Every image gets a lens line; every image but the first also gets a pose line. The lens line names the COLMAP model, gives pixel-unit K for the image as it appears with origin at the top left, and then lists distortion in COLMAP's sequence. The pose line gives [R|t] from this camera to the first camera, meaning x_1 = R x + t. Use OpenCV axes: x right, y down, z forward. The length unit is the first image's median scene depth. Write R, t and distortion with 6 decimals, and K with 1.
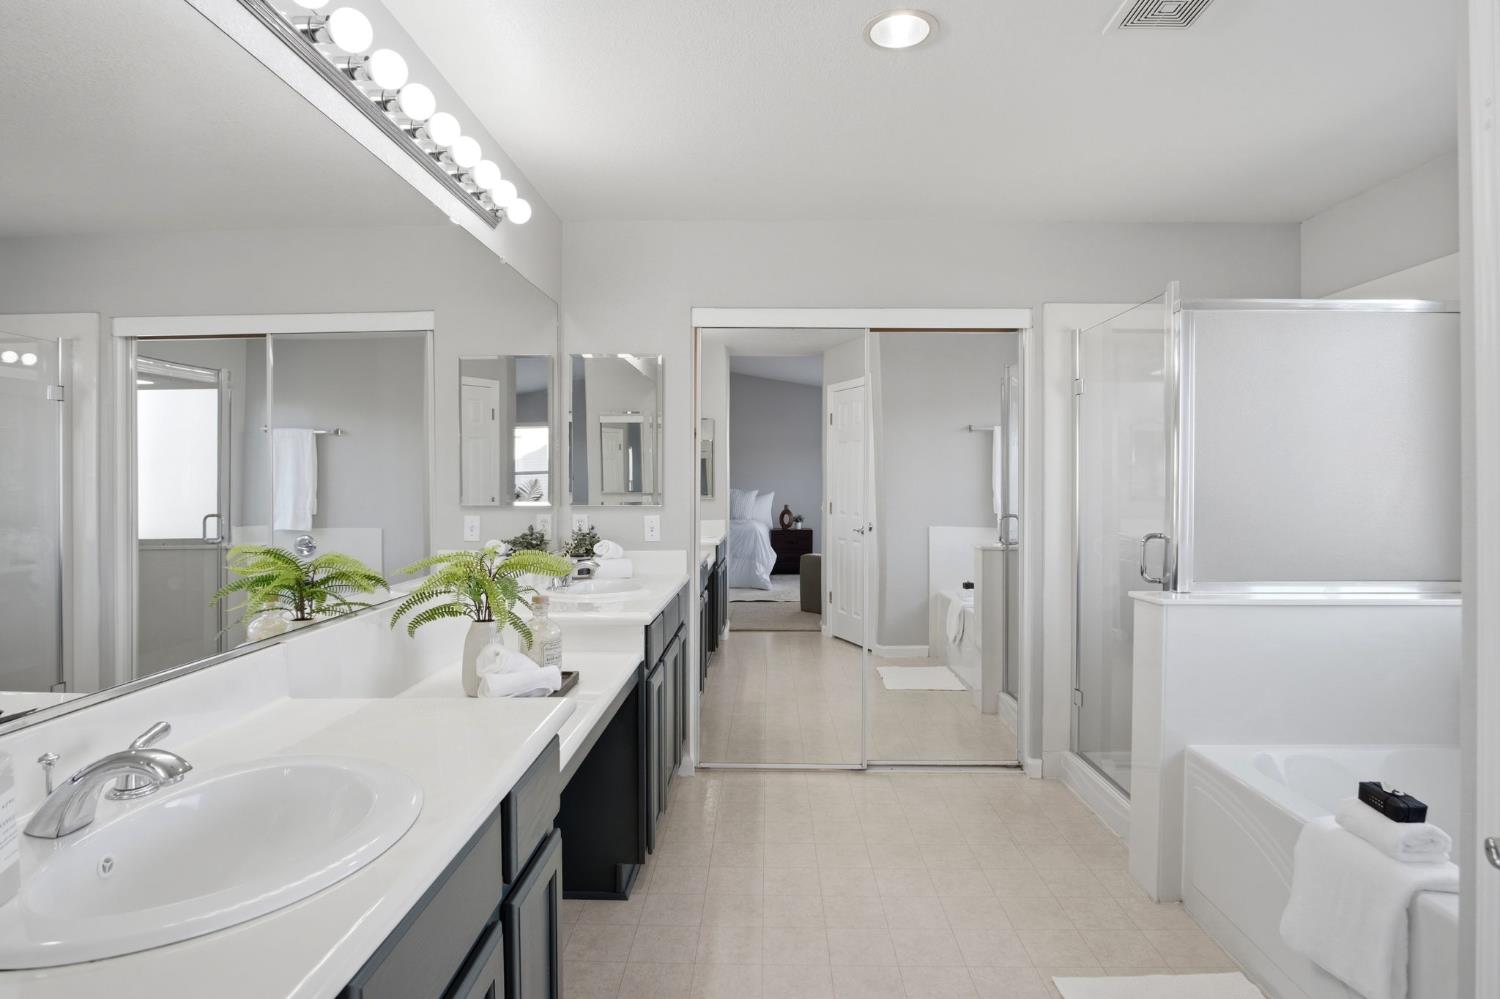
lens RADIAL K [[816.9, 0, 745.1], [0, 816.9, 494.5], [0, 0, 1]] dist [-0.024185, 0.004807]
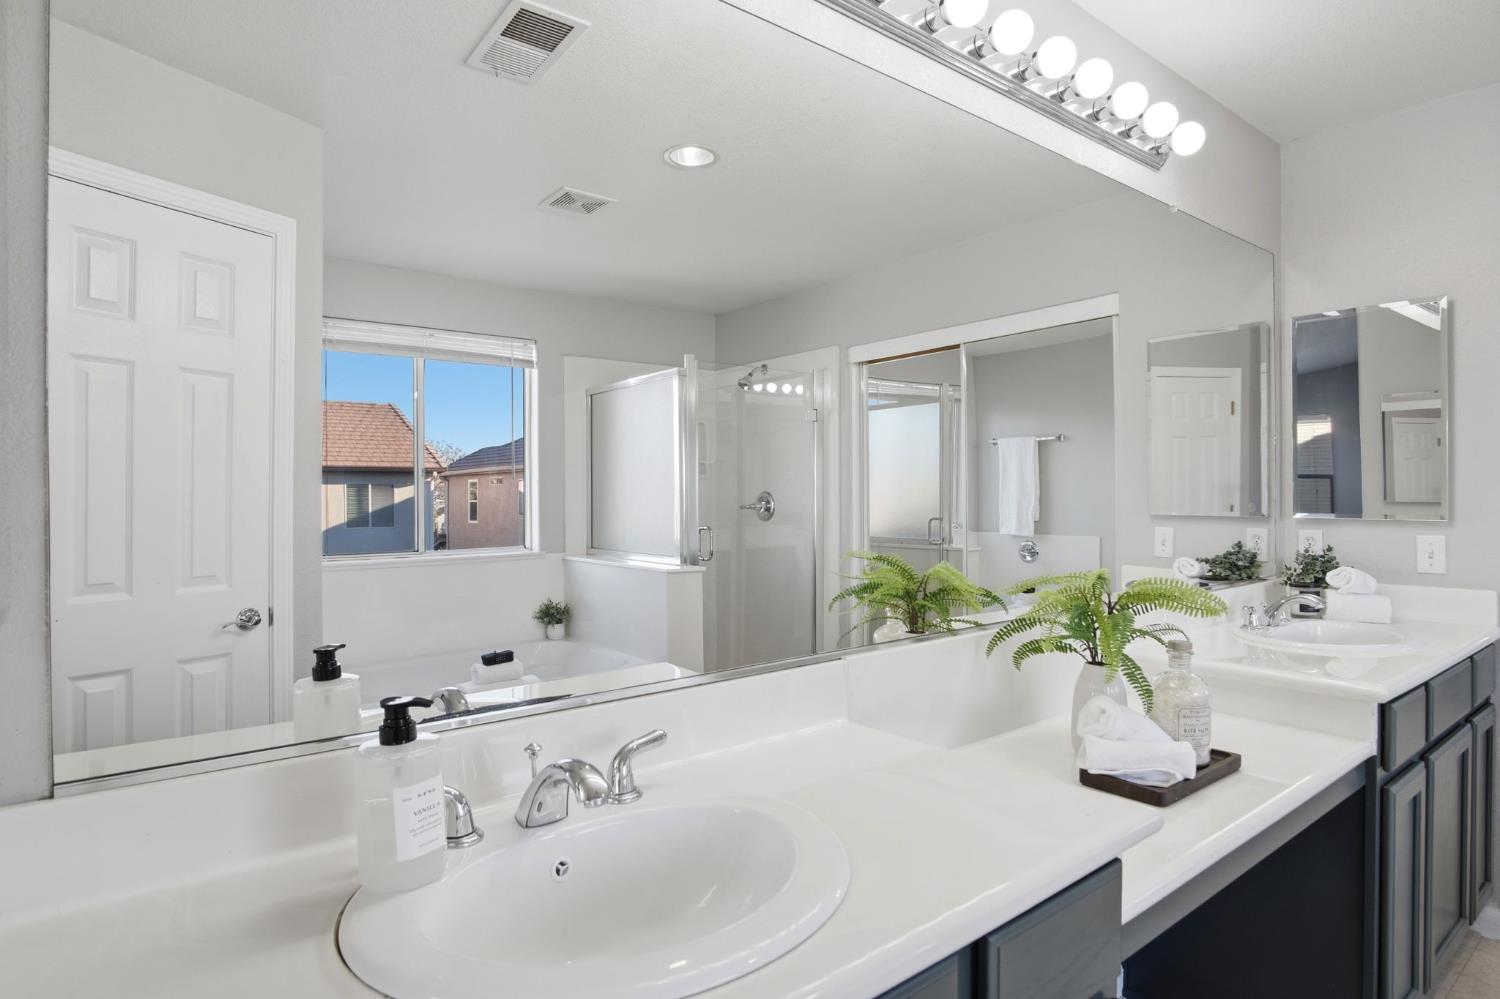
lens RADIAL K [[816.9, 0, 762.3], [0, 816.9, 492.7], [0, 0, 1]] dist [-0.024185, 0.004807]
pose [[0.648045, 0.000894, -0.761602, 0.039690], [-0.009244, 0.999935, -0.006691, -0.000203], [0.761546, 0.011376, 0.648011, 0.157562]]
